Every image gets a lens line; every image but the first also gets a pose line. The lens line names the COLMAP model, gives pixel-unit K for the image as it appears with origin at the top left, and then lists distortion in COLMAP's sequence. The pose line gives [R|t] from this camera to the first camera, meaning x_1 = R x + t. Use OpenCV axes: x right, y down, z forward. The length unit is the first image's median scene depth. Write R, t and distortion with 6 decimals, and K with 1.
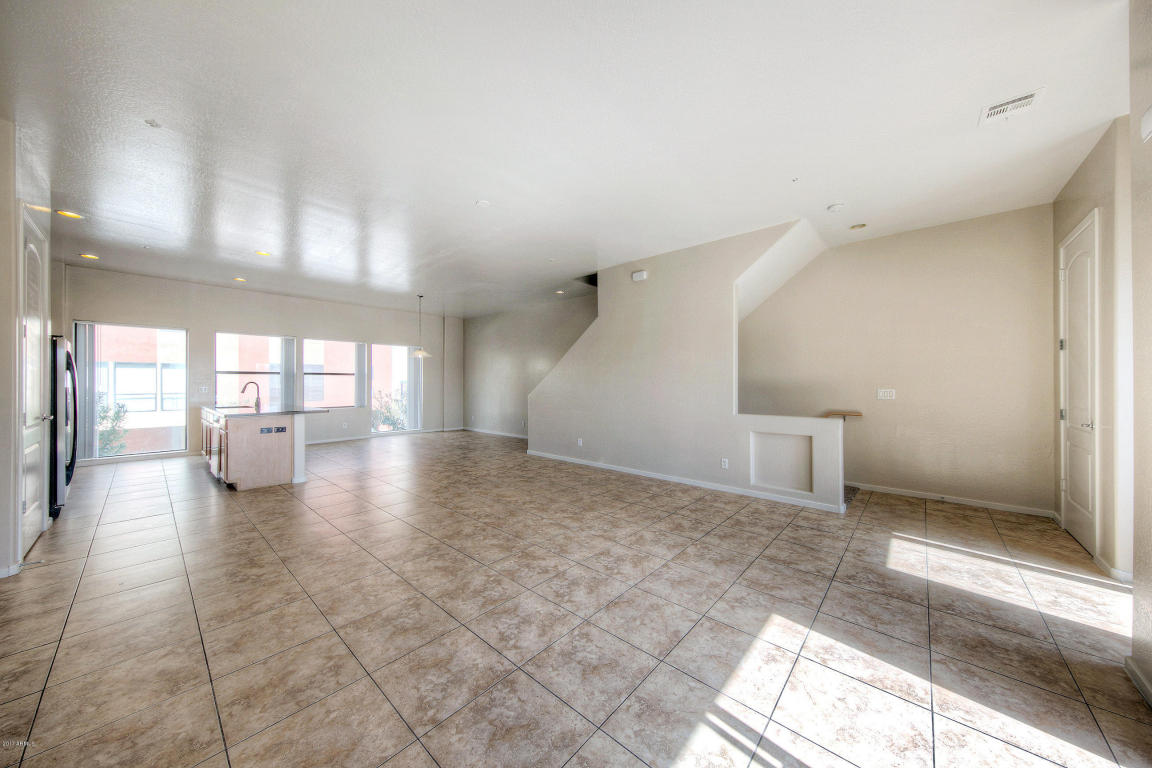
lens RADIAL K [[385.5, 0, 584.4], [0, 385.5, 380.8], [0, 0, 1]] dist [0.000233, -0.000035]
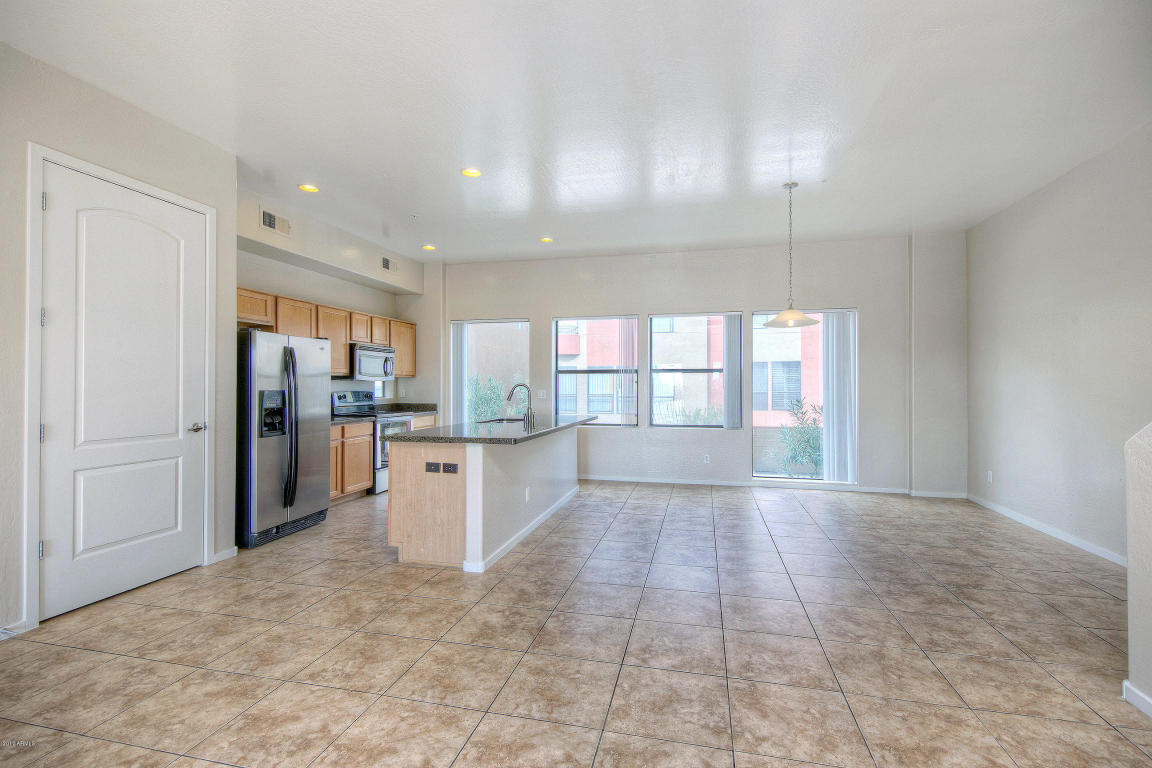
lens RADIAL K [[515.8, 0, 581.3], [0, 515.8, 382.9], [0, 0, 1]] dist [0.014216, -0.000014]
pose [[0.471245, -0.002655, -0.881998, -0.056867], [-0.000132, 0.999995, -0.003081, 0.008157], [0.882002, 0.001569, 0.471243, 1.334900]]
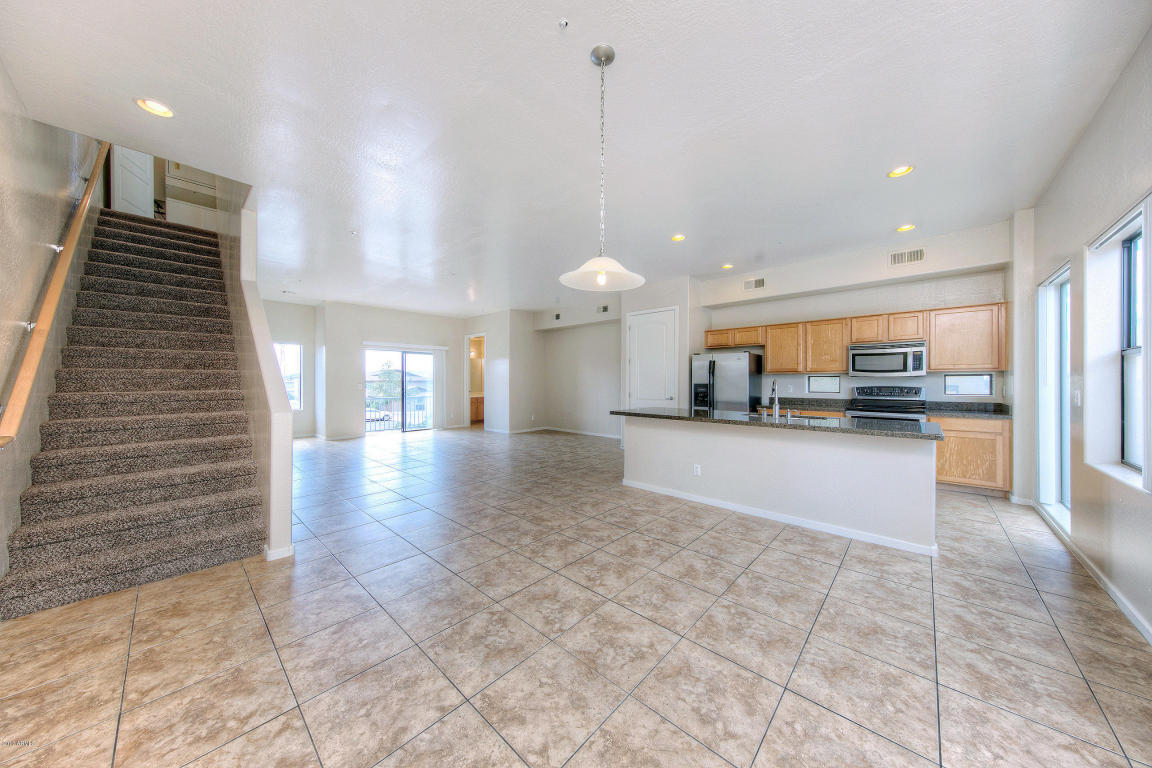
lens RADIAL K [[371.4, 0, 577.2], [0, 371.4, 381.1], [0, 0, 1]] dist [0.003938, -0.000002]
pose [[-0.999646, 0.001064, 0.026595, -1.092522], [0.001008, 0.999997, -0.002139, 0.014369], [-0.026598, -0.002111, -0.999644, 3.290704]]
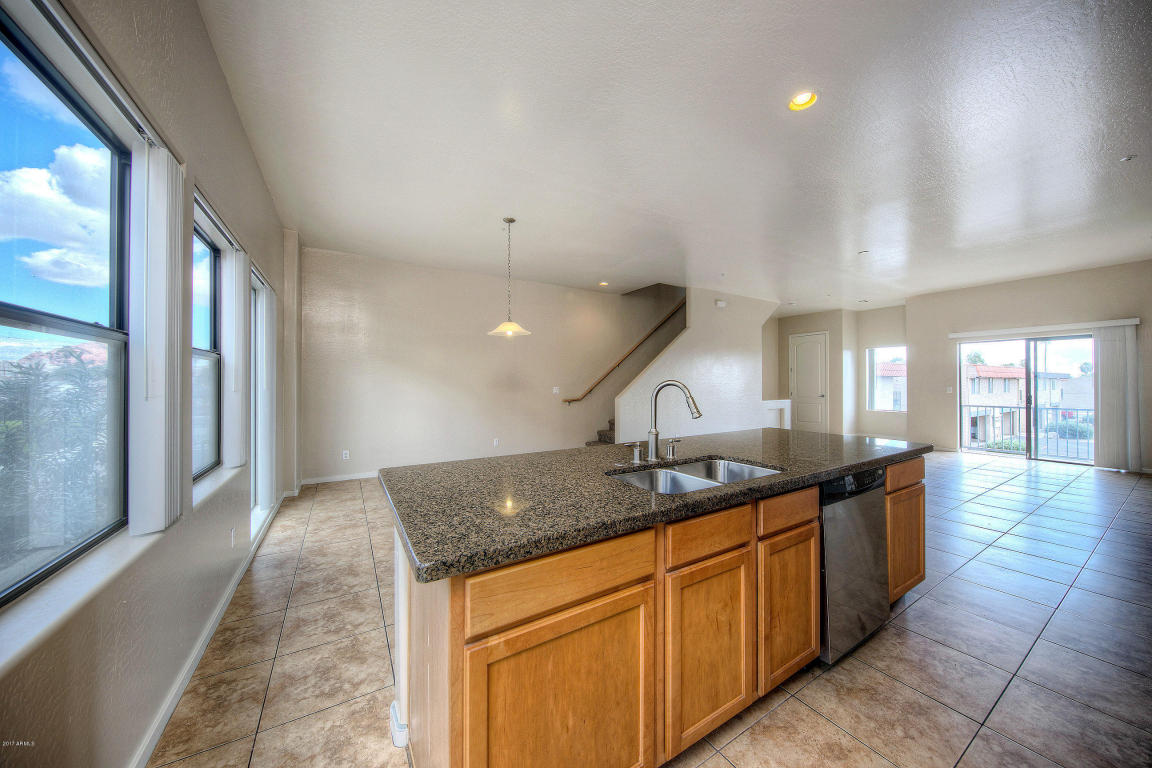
lens RADIAL K [[385.5, 0, 584.4], [0, 385.5, 380.8], [0, 0, 1]] dist [0.000233, -0.000035]
pose [[0.284290, 0.009333, 0.958693, -2.376383], [0.001353, 0.999948, -0.010135, 0.013055], [-0.958737, 0.004178, 0.284263, 1.953900]]
